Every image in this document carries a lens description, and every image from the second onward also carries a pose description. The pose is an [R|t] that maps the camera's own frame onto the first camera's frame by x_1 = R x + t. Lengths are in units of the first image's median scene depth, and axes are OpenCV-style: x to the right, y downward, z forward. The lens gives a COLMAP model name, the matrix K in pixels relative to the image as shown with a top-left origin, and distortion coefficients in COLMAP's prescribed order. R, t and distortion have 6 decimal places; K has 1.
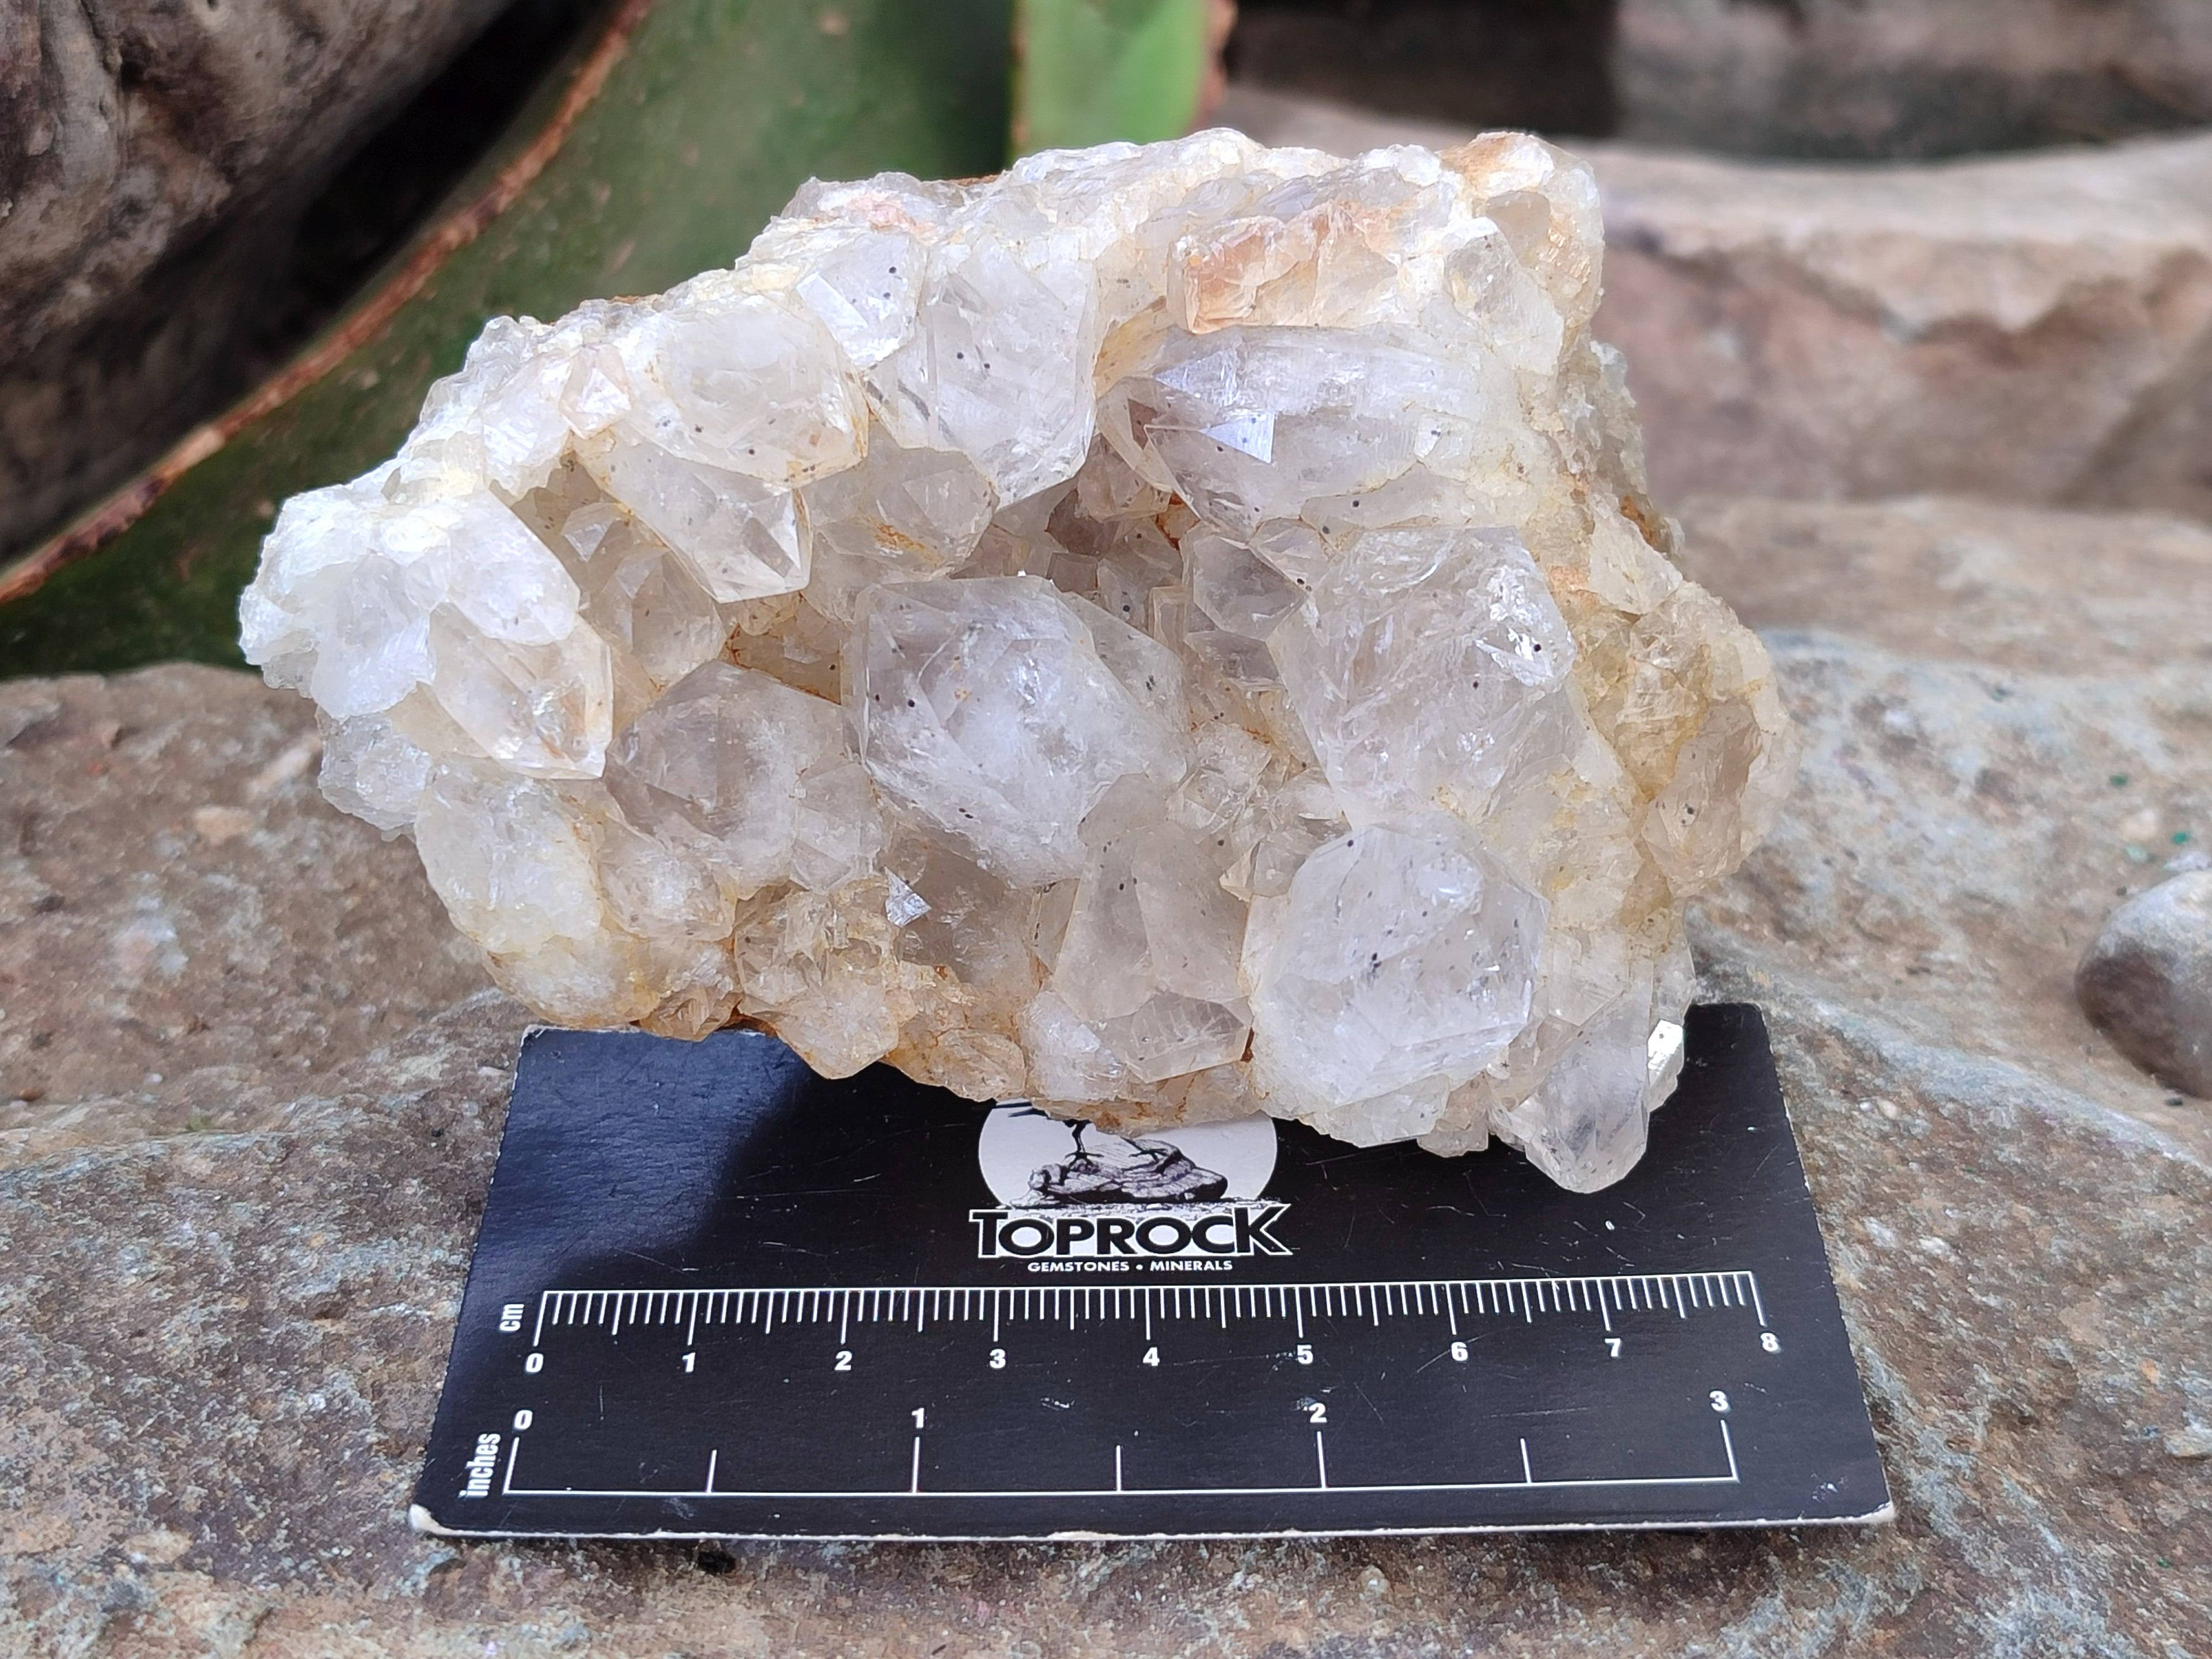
lens RADIAL K [[3303.4, 0, 1100.7], [0, 3303.4, 832.7], [0, 0, 1]] dist [-0.067758, 0.000000]
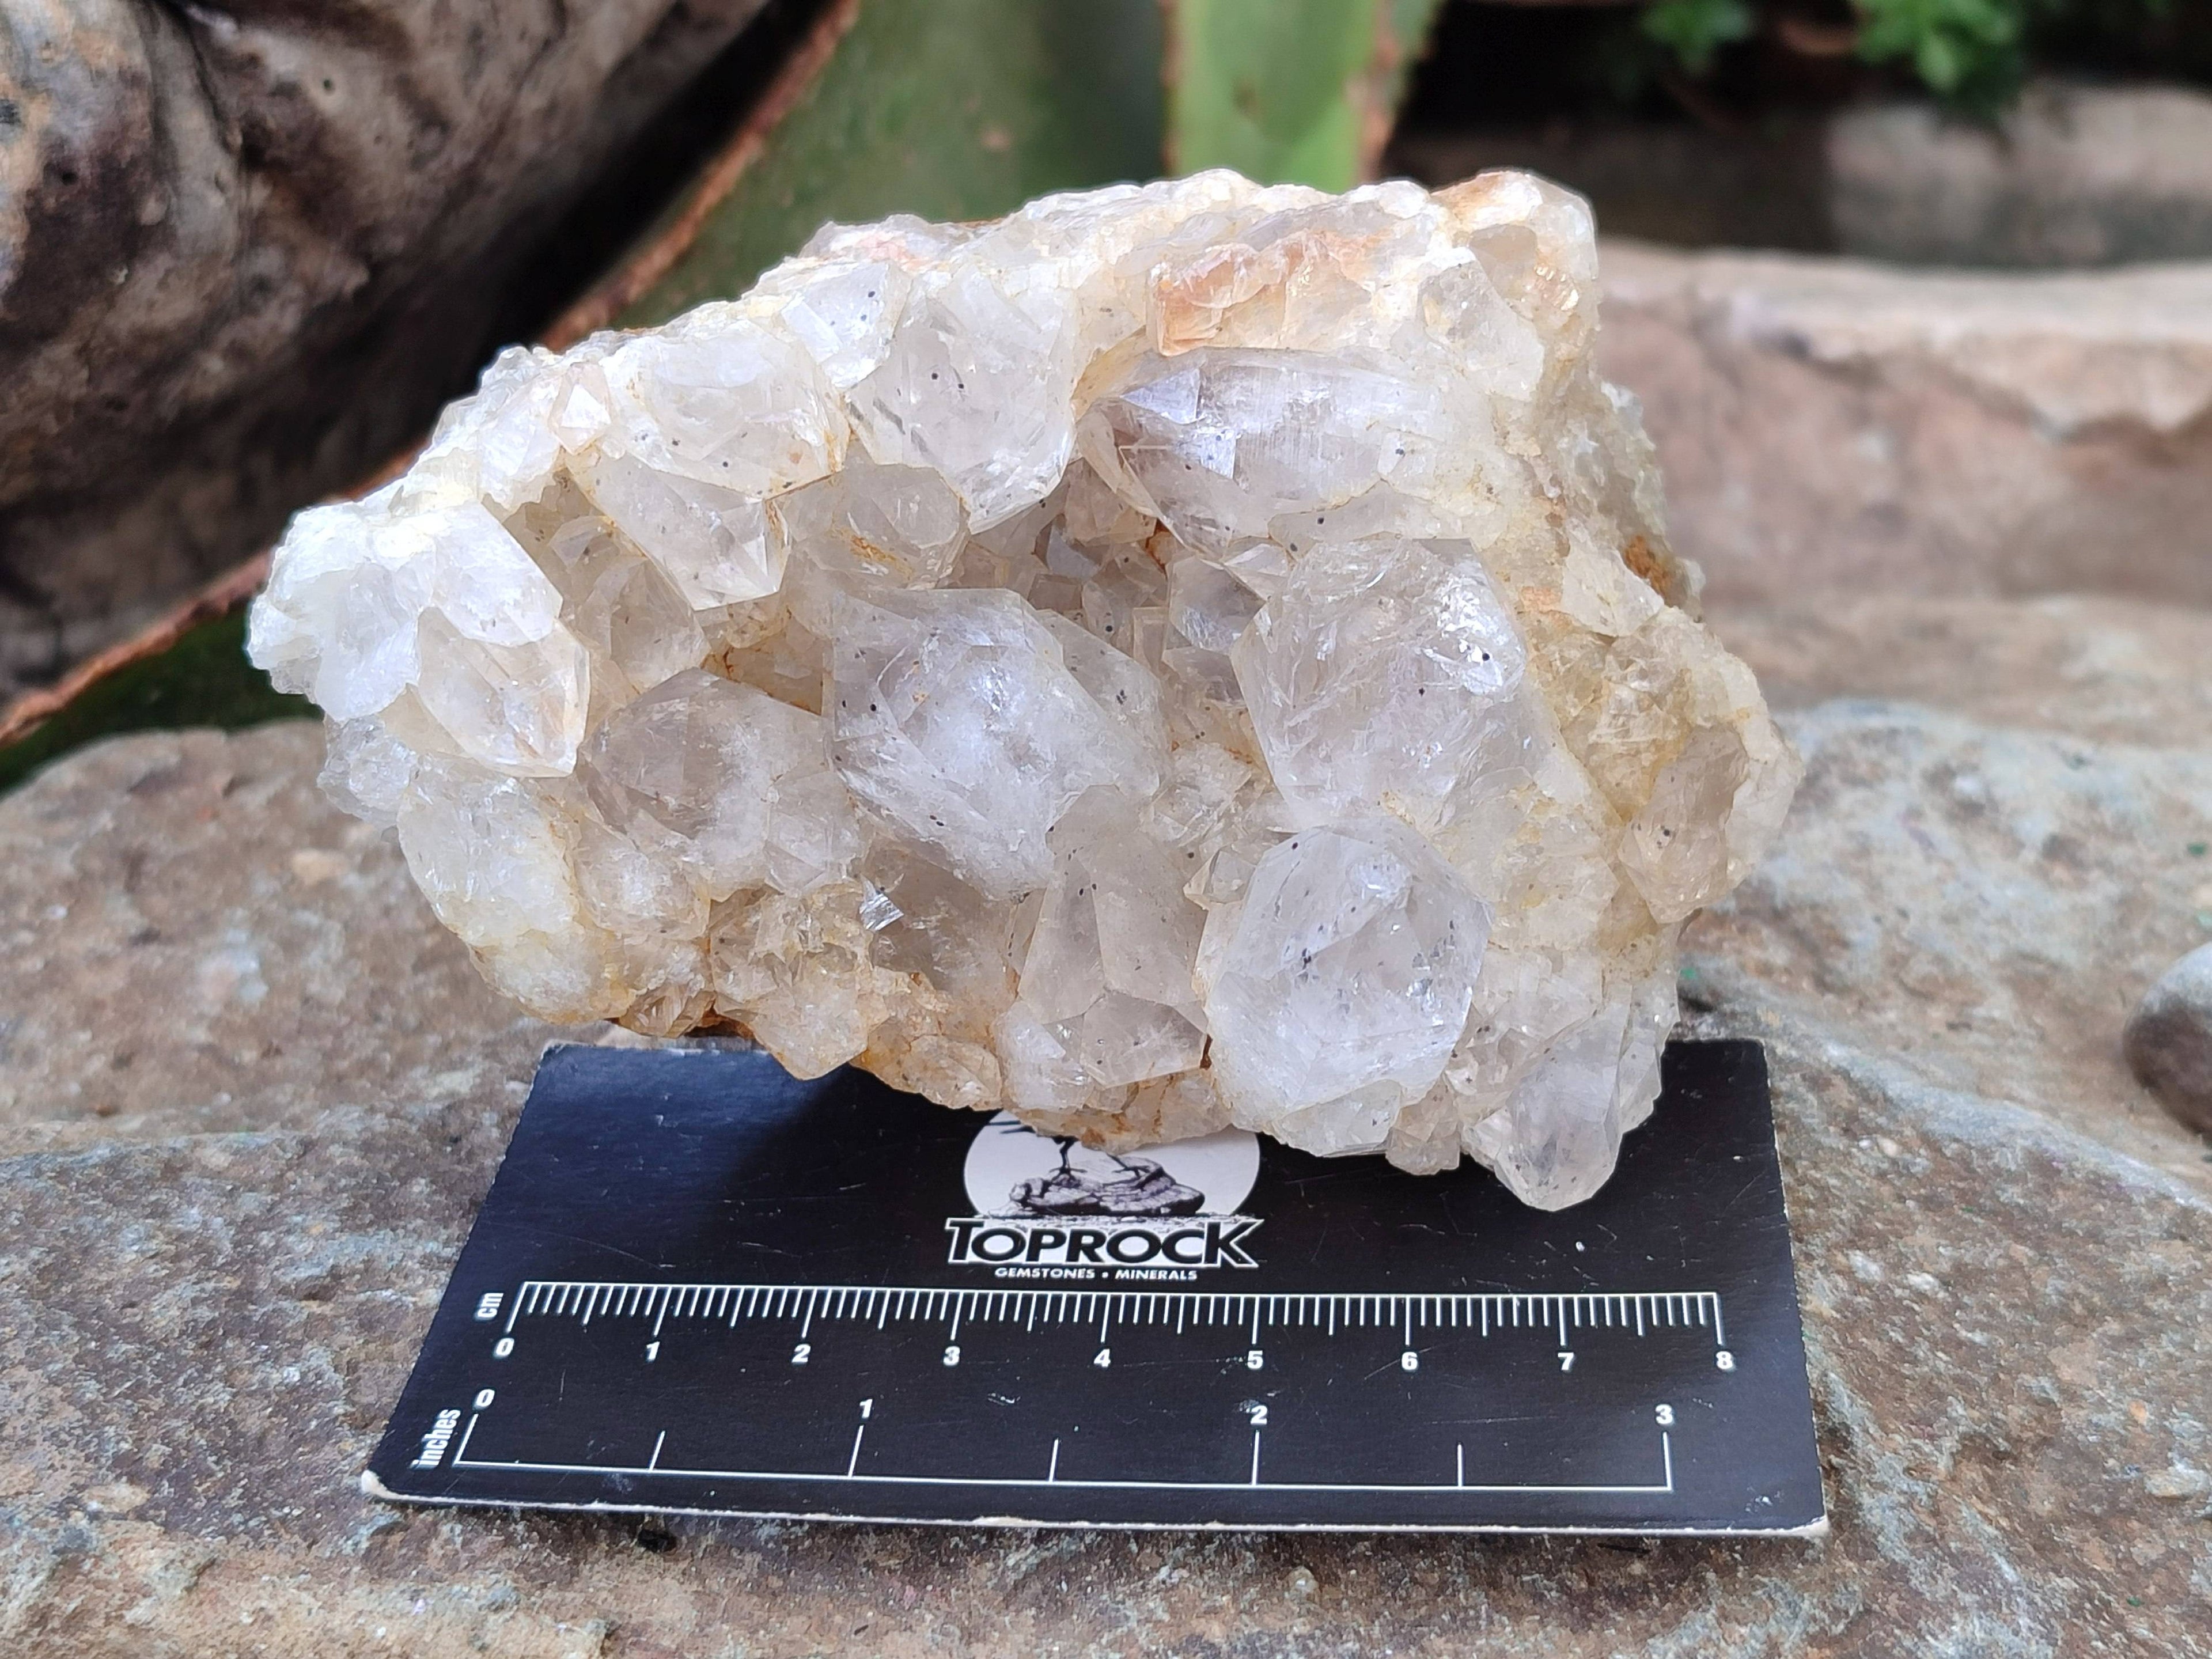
lens RADIAL K [[3303.4, 0, 1114.4], [0, 3303.4, 831.3], [0, 0, 1]] dist [-0.067758, 0.000000]
pose [[0.994553, 0.011361, -0.103614, 0.118321], [-0.017549, 0.998103, -0.059005, 0.055901], [0.102747, 0.060502, 0.992866, -0.010678]]
